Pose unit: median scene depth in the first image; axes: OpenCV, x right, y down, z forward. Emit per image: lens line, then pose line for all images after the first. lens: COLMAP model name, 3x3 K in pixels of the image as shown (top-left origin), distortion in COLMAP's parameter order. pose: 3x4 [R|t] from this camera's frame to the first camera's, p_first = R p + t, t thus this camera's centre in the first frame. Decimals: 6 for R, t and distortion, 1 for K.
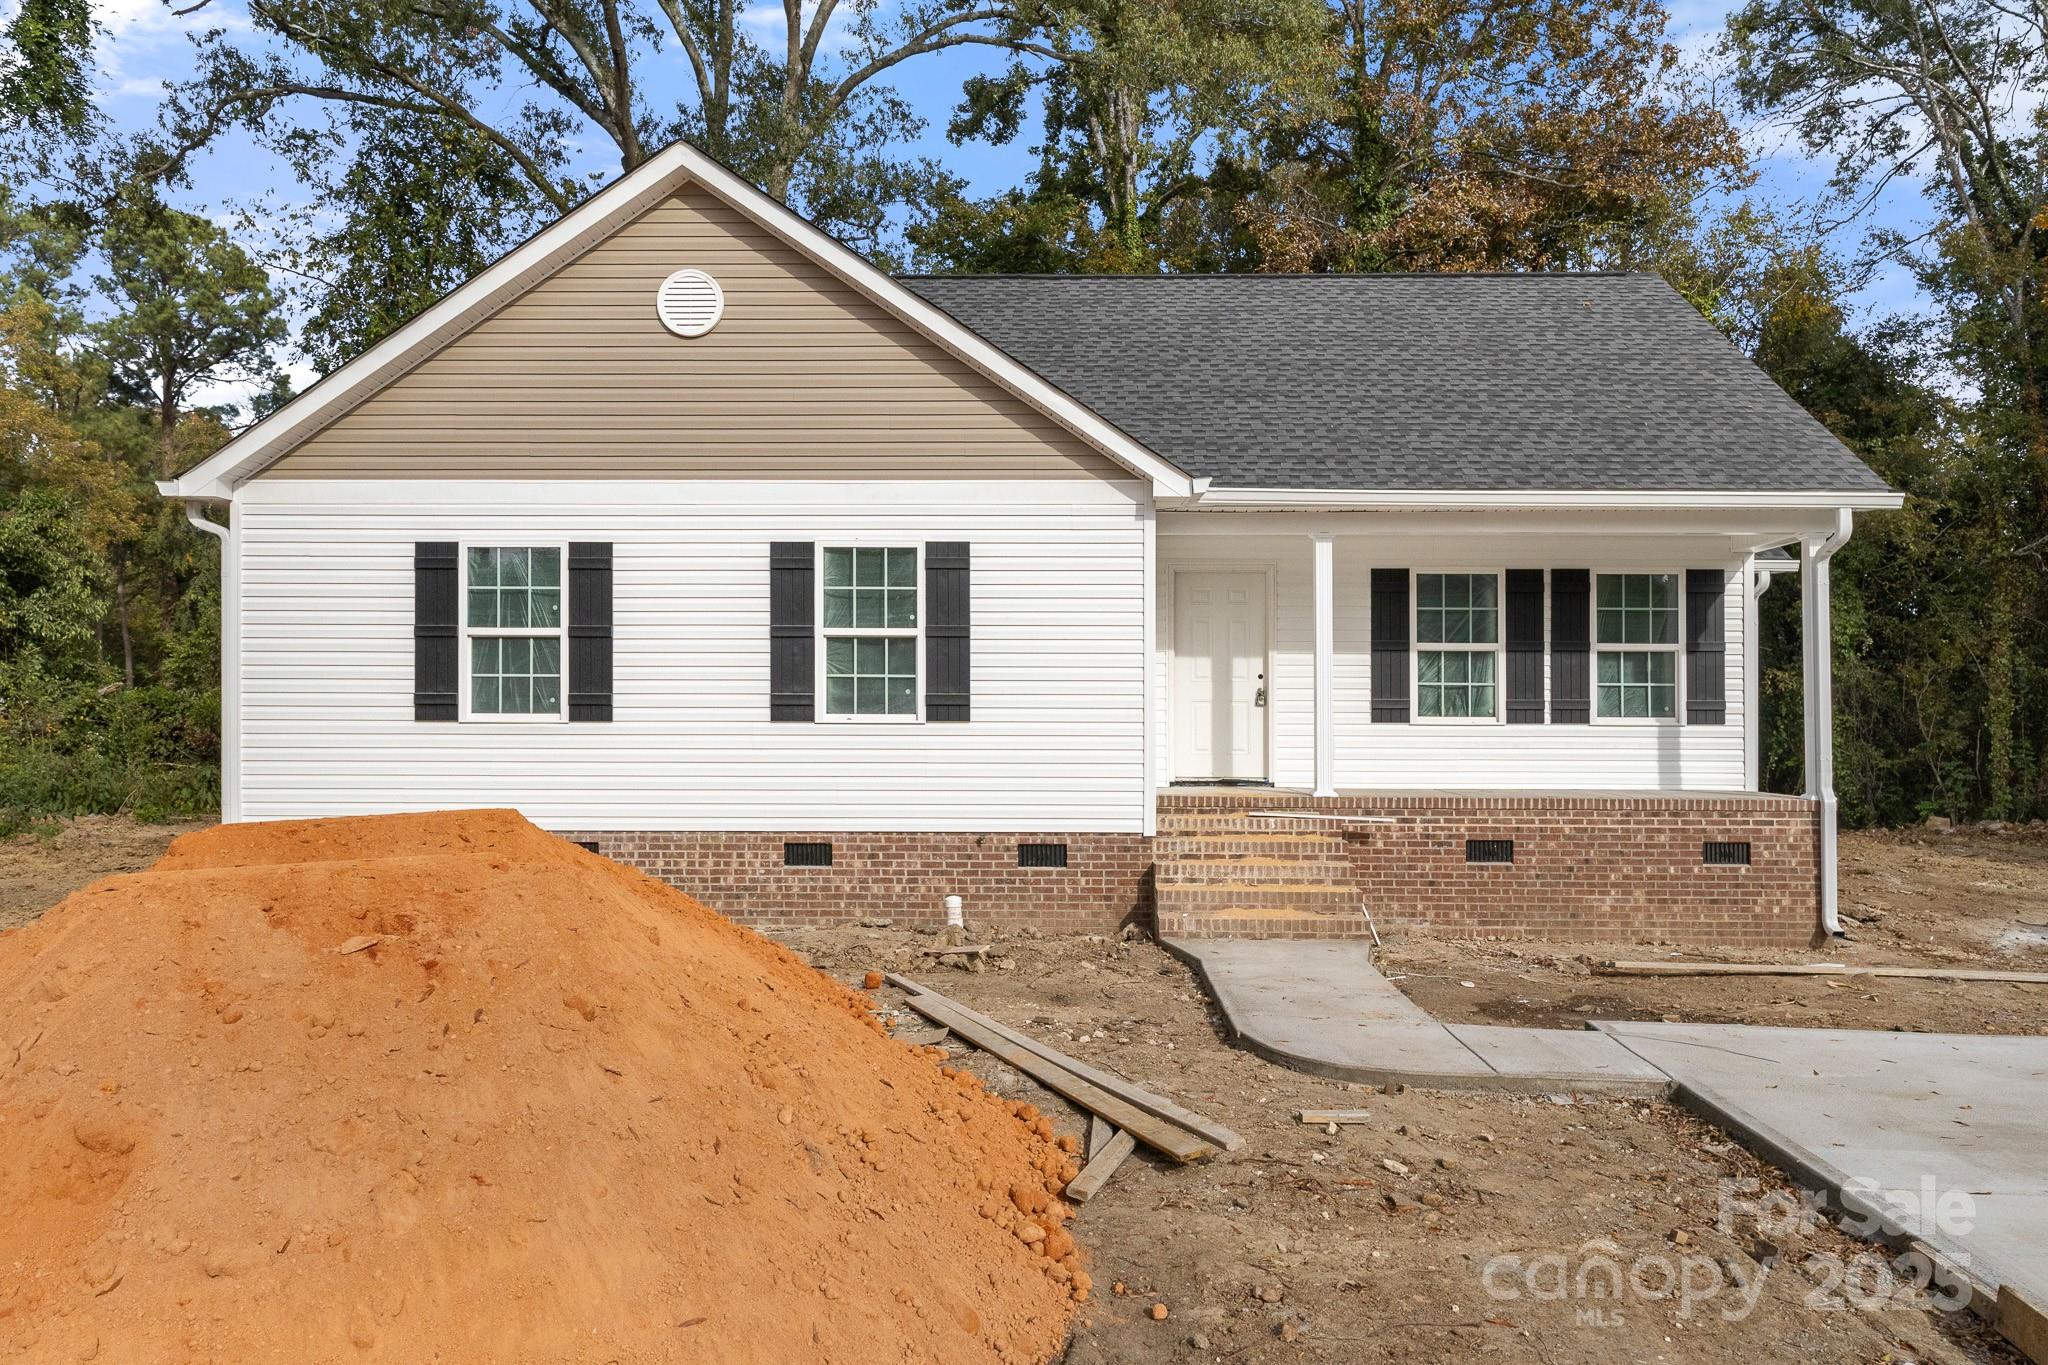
lens RADIAL K [[1507.6, 0, 1026.4], [0, 1507.6, 696.9], [0, 0, 1]] dist [0.020368, -0.016460]
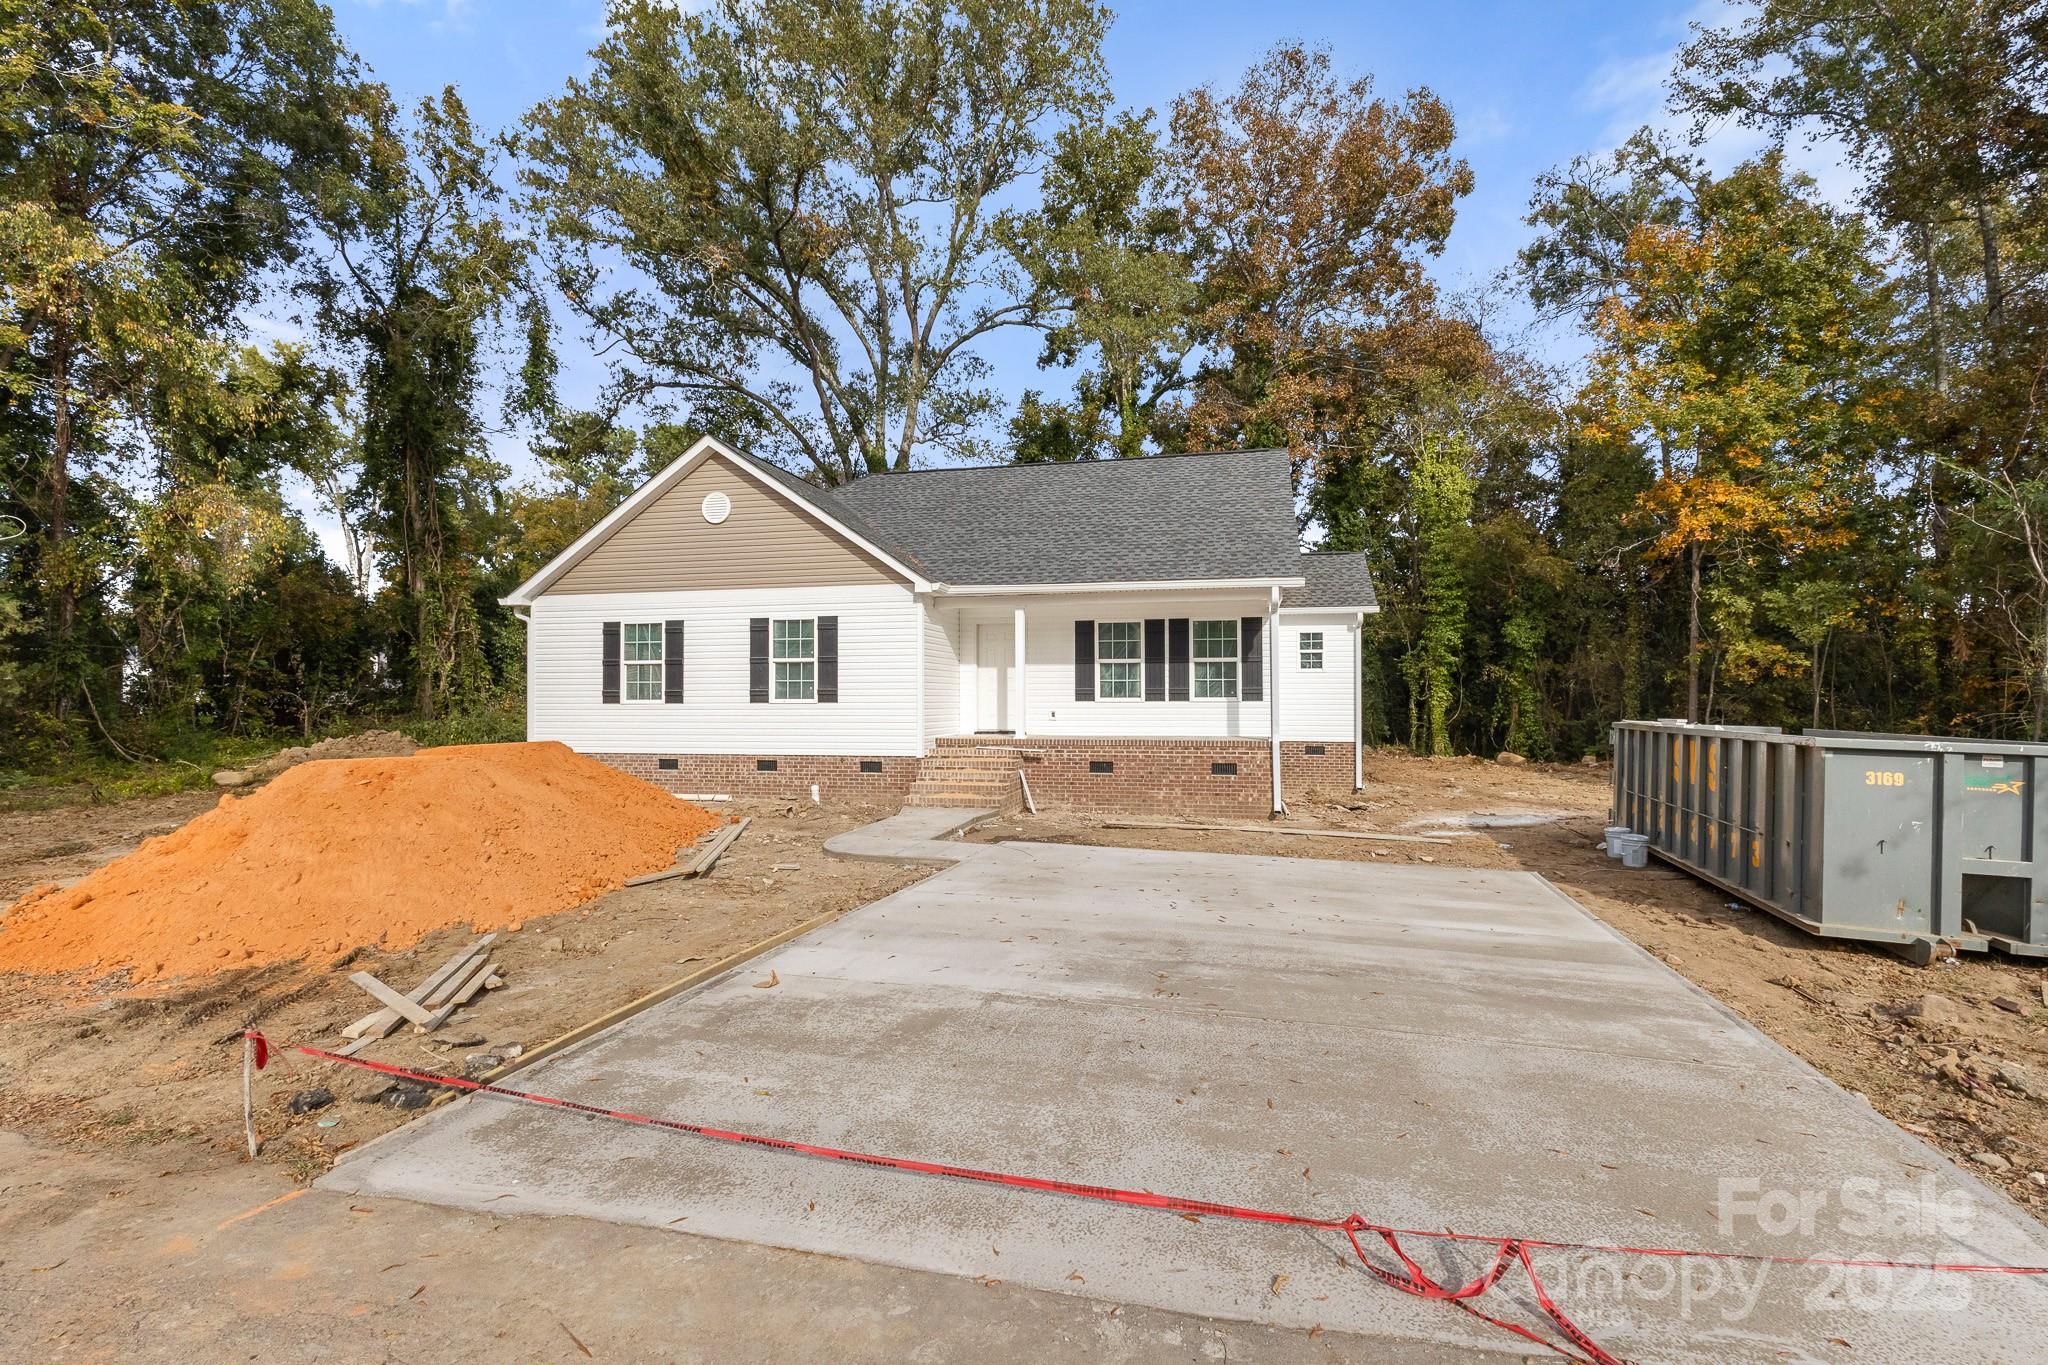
lens RADIAL K [[963.5, 0, 1025.5], [0, 963.5, 664.4], [0, 0, 1]] dist [0.001838, 0.000201]
pose [[0.977872, -0.015060, -0.208662, 0.471404], [0.010141, 0.999645, -0.024622, -0.000271], [0.208958, 0.021961, 0.977678, -0.232734]]
